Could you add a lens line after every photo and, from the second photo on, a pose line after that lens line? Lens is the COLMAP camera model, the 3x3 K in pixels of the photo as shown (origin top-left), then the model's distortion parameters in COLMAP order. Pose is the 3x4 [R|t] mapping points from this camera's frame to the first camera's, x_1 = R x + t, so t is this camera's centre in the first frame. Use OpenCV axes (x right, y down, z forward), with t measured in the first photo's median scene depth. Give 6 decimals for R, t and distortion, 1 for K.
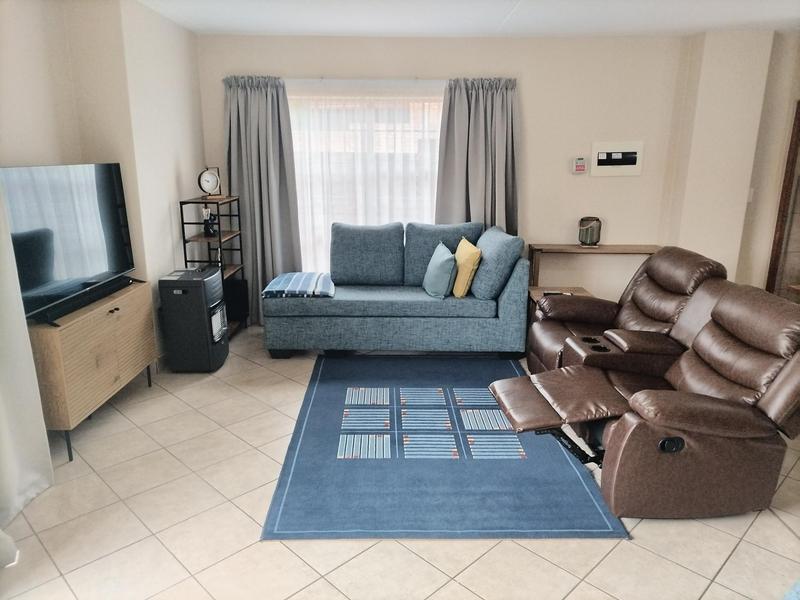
lens RADIAL K [[592.5, 0, 402.3], [0, 592.5, 300.6], [0, 0, 1]] dist [0.037263, -0.033103]
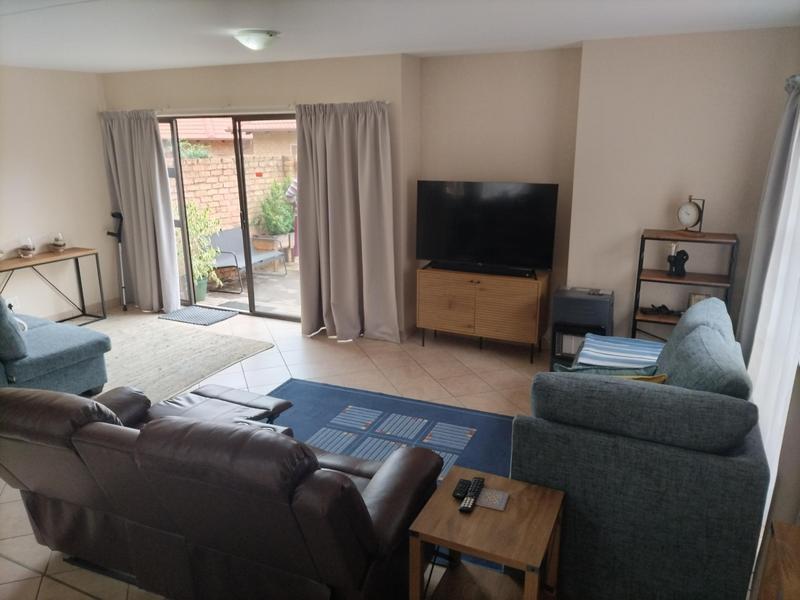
lens RADIAL K [[592.5, 0, 401.9], [0, 592.5, 299.7], [0, 0, 1]] dist [0.037263, -0.033103]
pose [[-0.406530, 0.245929, -0.879916, 0.887058], [-0.230707, 0.904248, 0.359318, -0.425235], [0.884029, 0.349076, -0.310867, 1.320288]]
